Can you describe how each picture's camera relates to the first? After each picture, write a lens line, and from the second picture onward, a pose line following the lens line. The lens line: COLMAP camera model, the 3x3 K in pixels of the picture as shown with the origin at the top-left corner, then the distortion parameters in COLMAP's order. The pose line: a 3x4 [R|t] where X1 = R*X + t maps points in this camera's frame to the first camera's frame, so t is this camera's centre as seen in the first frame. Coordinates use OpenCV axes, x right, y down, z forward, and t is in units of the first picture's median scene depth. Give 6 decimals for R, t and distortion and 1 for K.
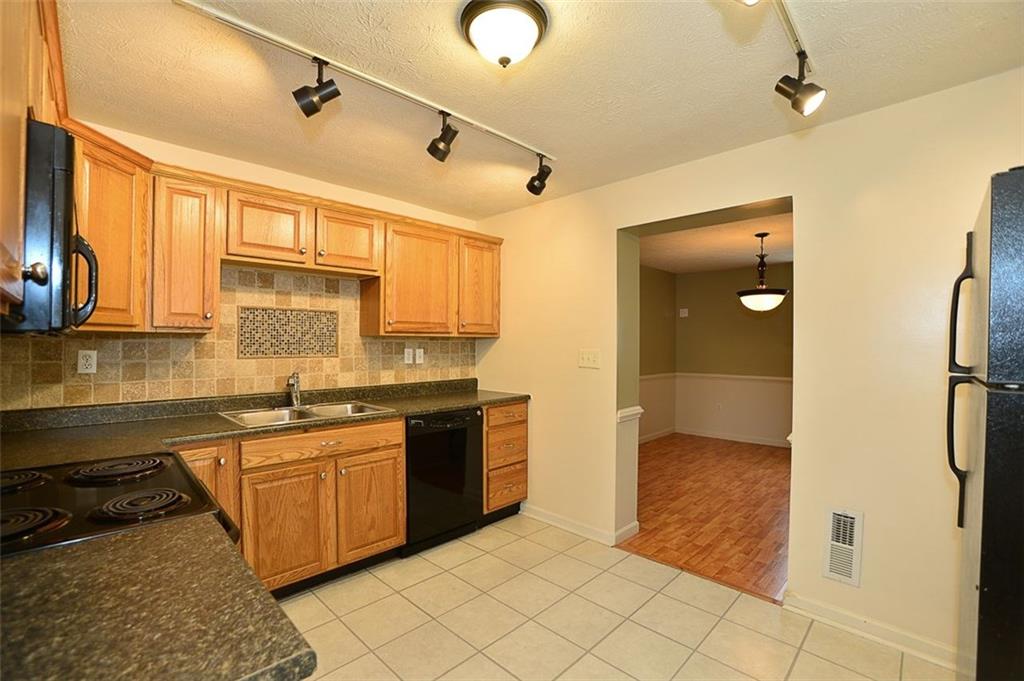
lens RADIAL K [[442.2, 0, 506.6], [0, 442.2, 343.6], [0, 0, 1]] dist [-0.070900, 0.024715]
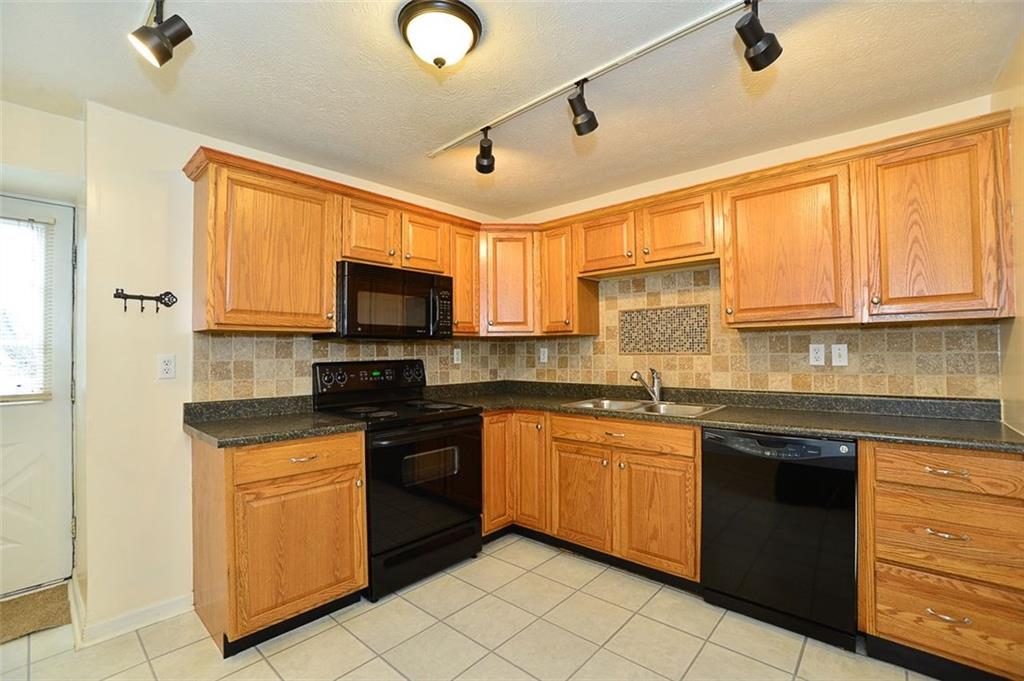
lens RADIAL K [[442.2, 0, 506.6], [0, 442.2, 343.6], [0, 0, 1]] dist [-0.070900, 0.024715]
pose [[0.058589, -0.022589, -0.998027, 0.512020], [0.010520, 0.999702, -0.022009, 0.024310], [0.998227, -0.009210, 0.058810, 0.545780]]
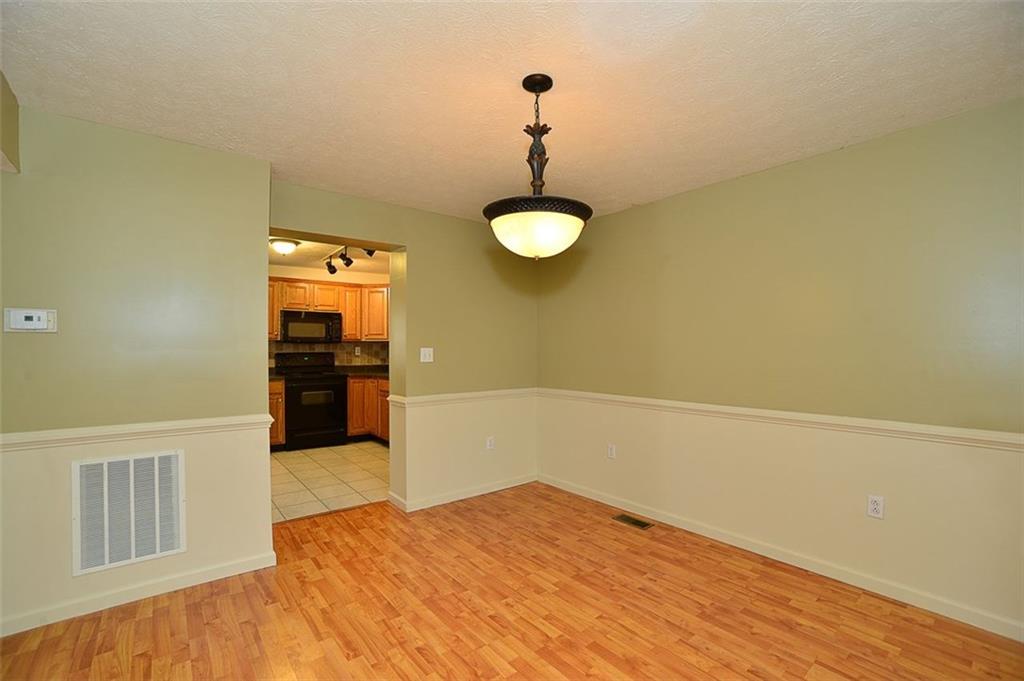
lens RADIAL K [[442.2, 0, 506.6], [0, 442.2, 343.6], [0, 0, 1]] dist [-0.070900, 0.024715]
pose [[-0.101628, -0.012513, -0.994744, 1.419102], [-0.000791, 0.999922, -0.012498, 0.021052], [0.994822, -0.000483, -0.101629, 1.403015]]
